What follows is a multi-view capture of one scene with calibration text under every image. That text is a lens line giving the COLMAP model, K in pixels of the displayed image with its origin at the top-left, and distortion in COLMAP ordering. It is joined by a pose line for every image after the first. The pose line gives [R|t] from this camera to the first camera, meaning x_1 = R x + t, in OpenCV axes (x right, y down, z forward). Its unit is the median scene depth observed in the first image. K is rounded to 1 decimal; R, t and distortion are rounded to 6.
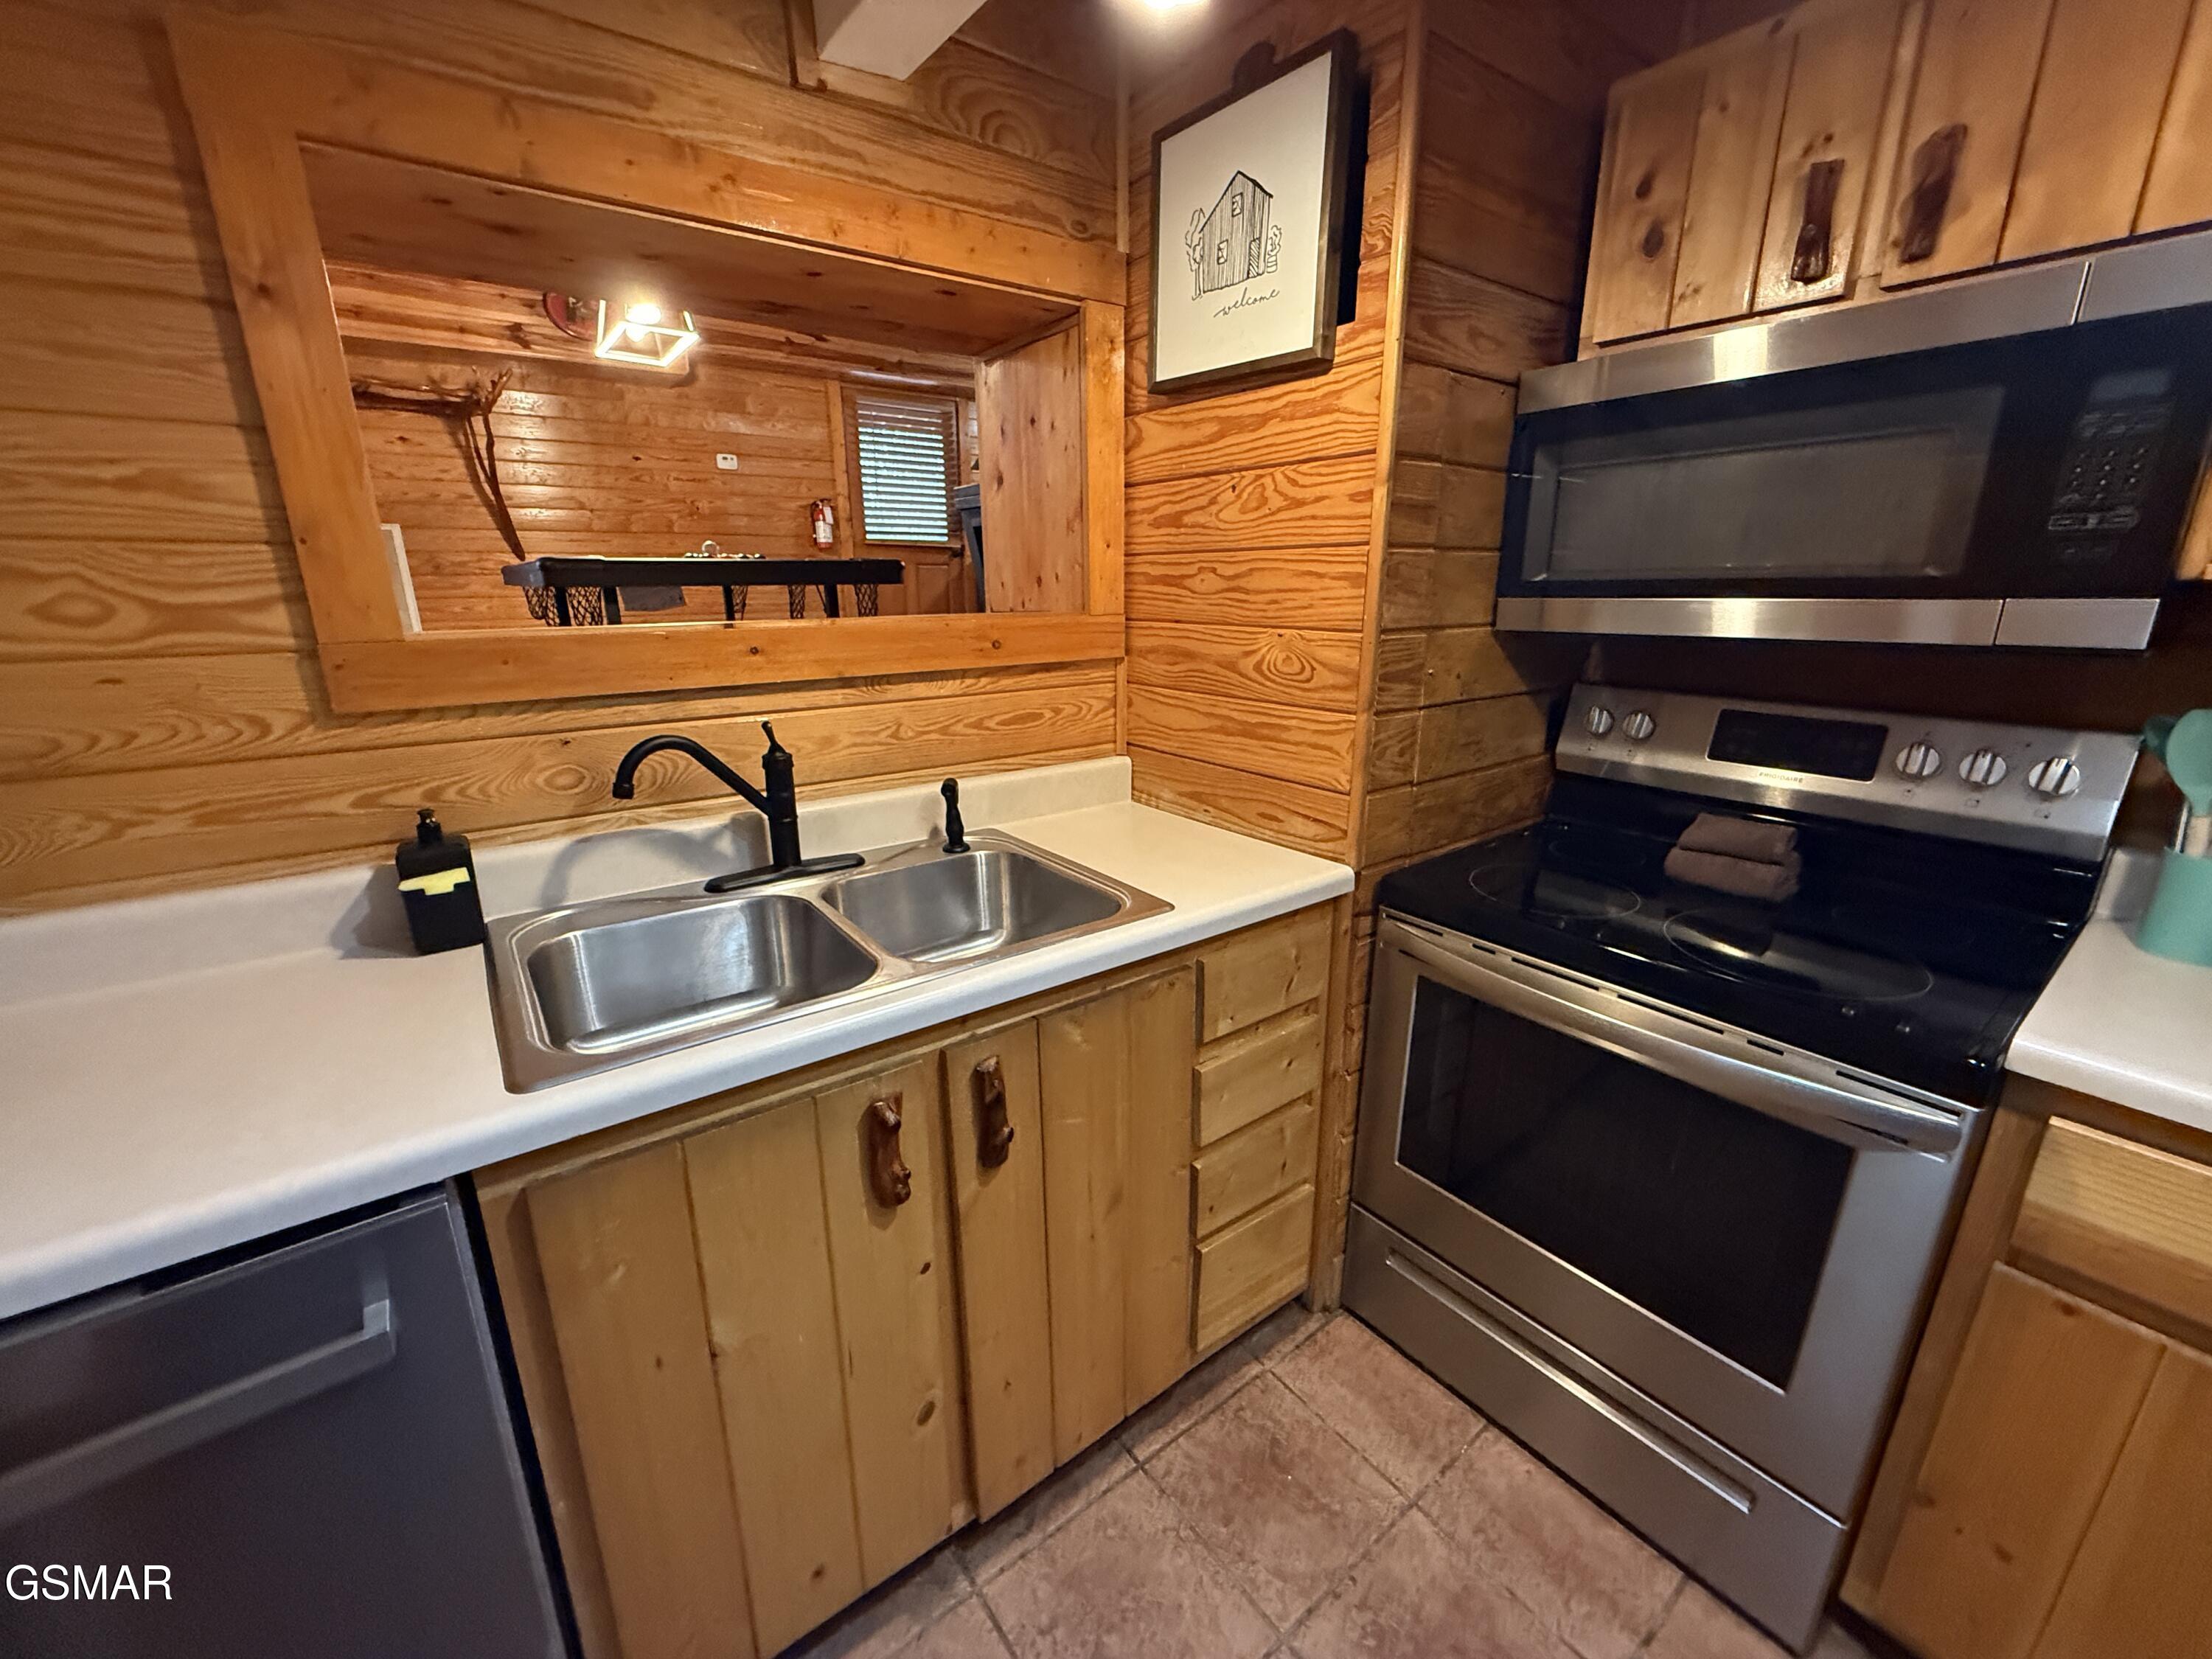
lens RADIAL K [[881.3, 0, 1099.1], [0, 881.3, 828.3], [0, 0, 1]] dist [0.000916, 0.000533]
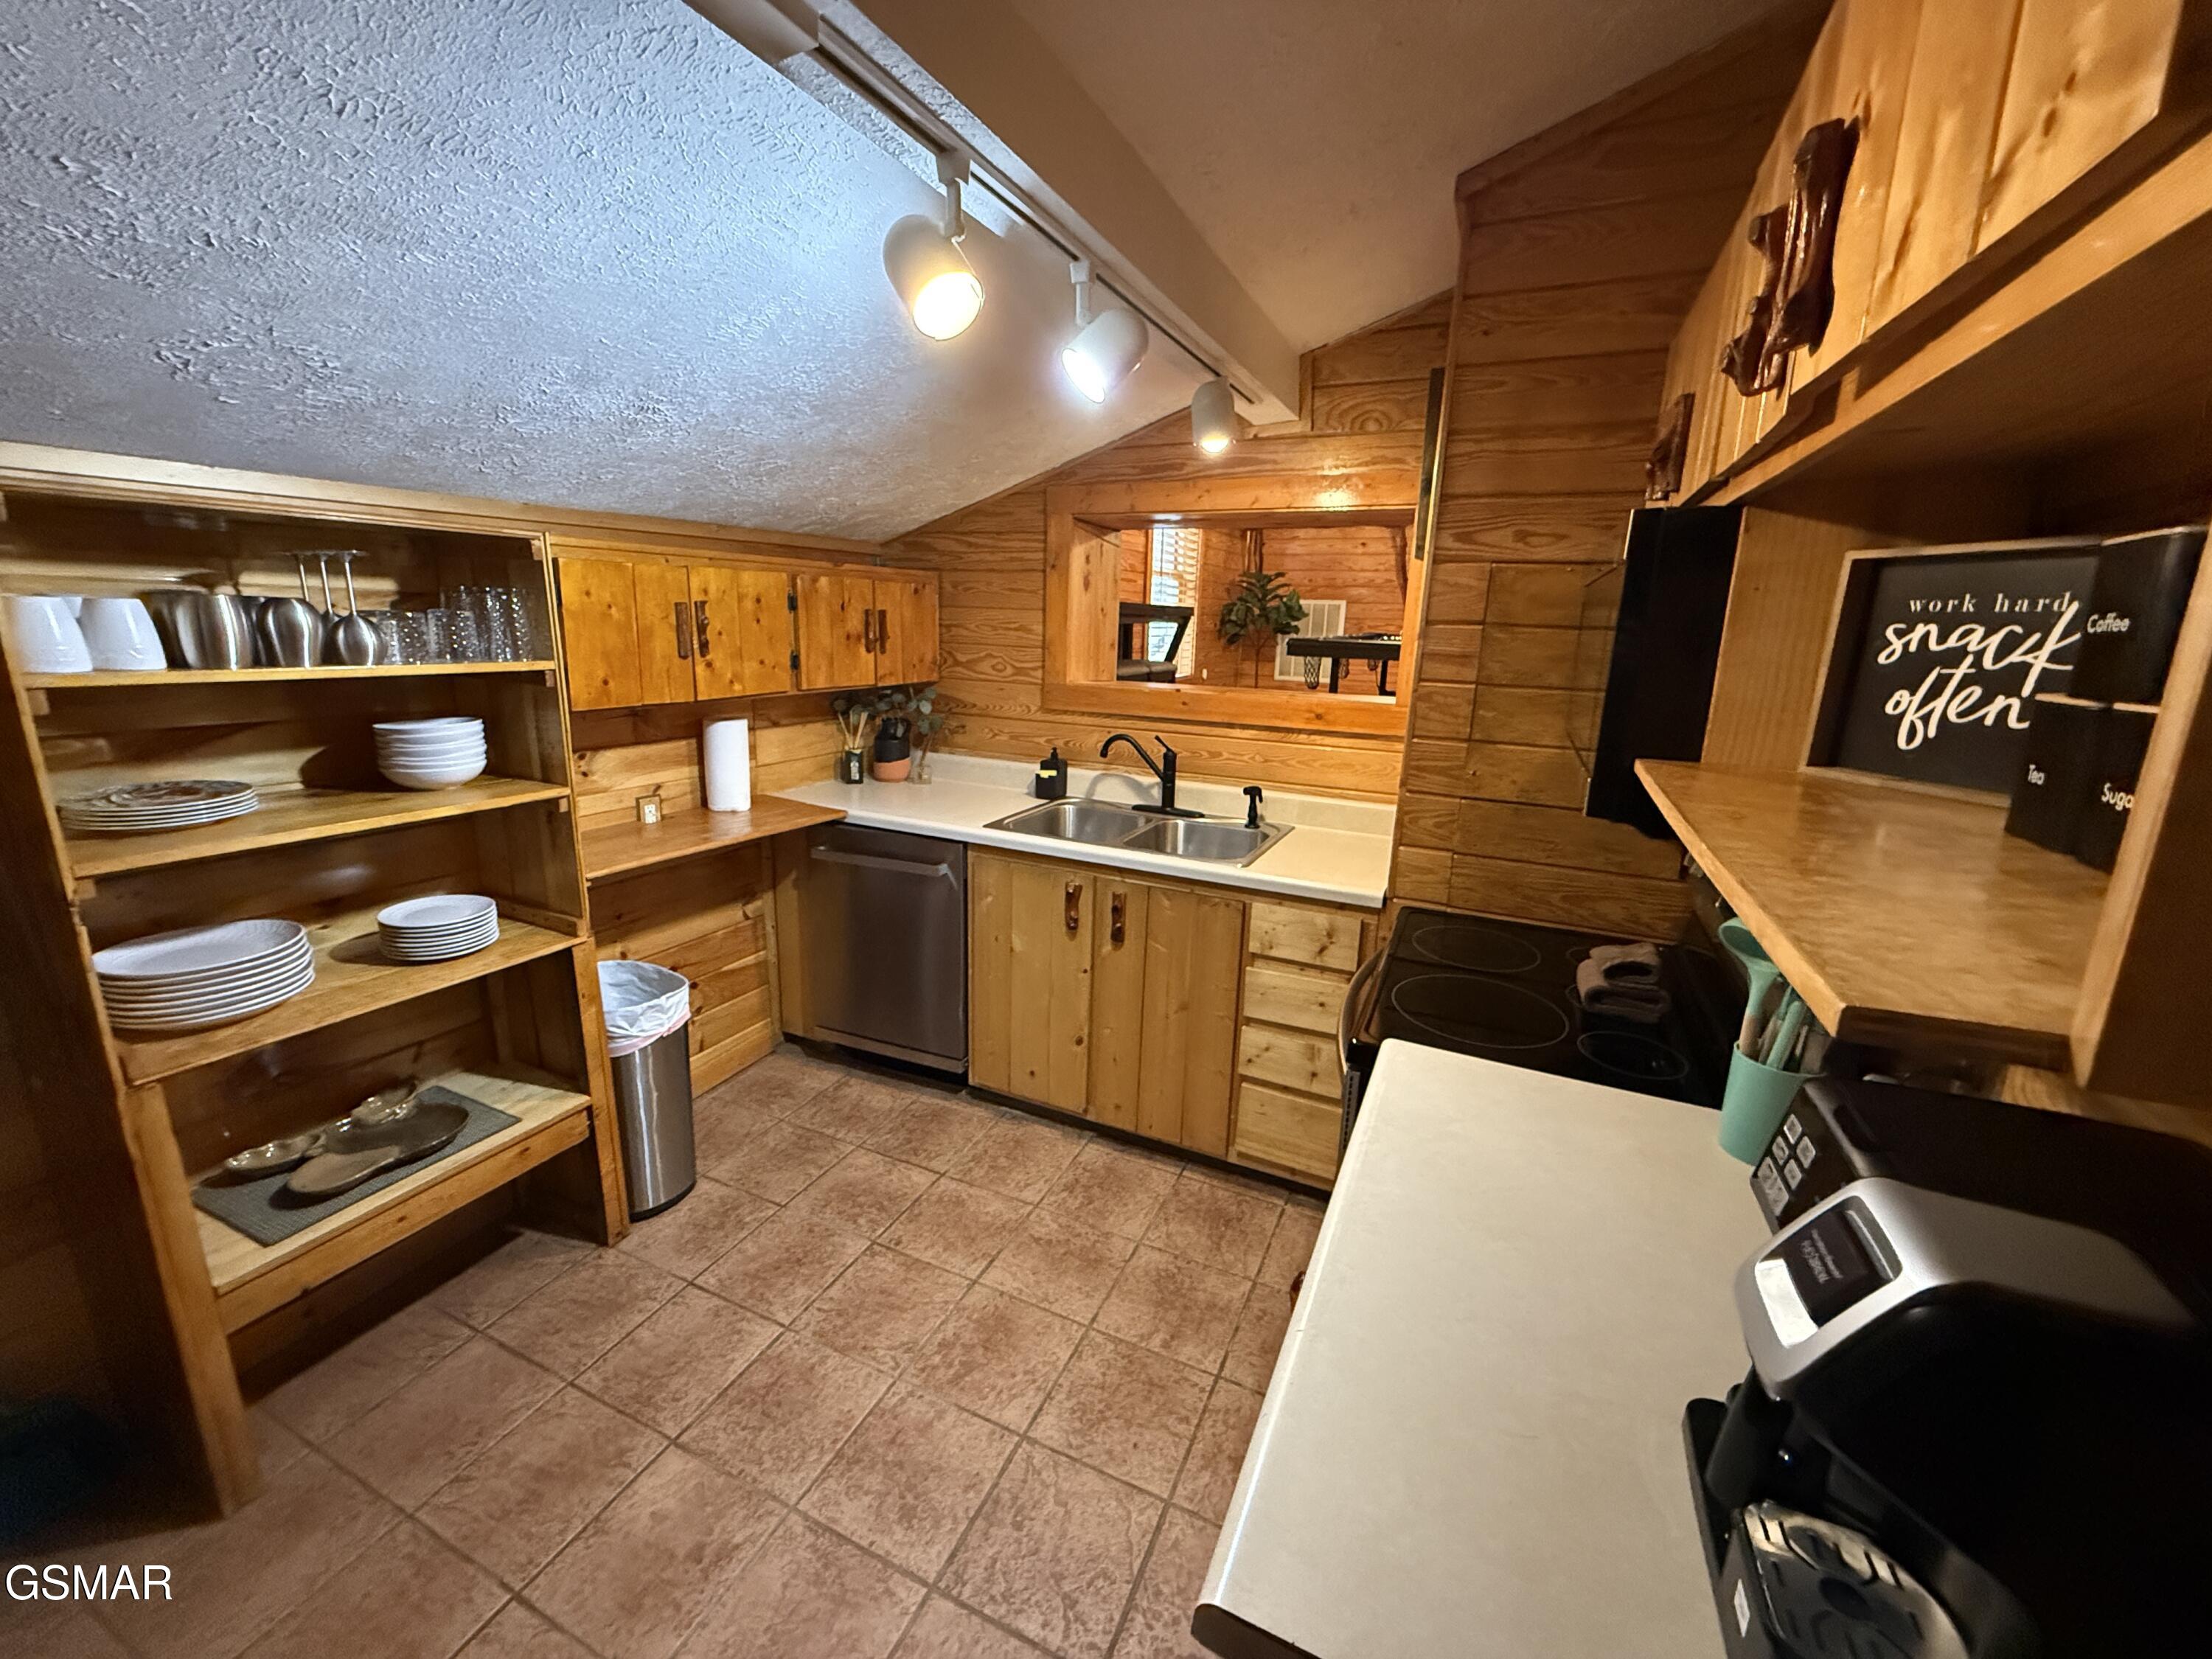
lens RADIAL K [[881.3, 0, 1099.1], [0, 881.3, 828.3], [0, 0, 1]] dist [0.000916, 0.000533]
pose [[0.471559, 0.228717, -0.851657, 1.528532], [-0.269261, 0.957001, 0.107919, -0.104126], [0.839720, 0.178428, 0.512868, -0.193554]]
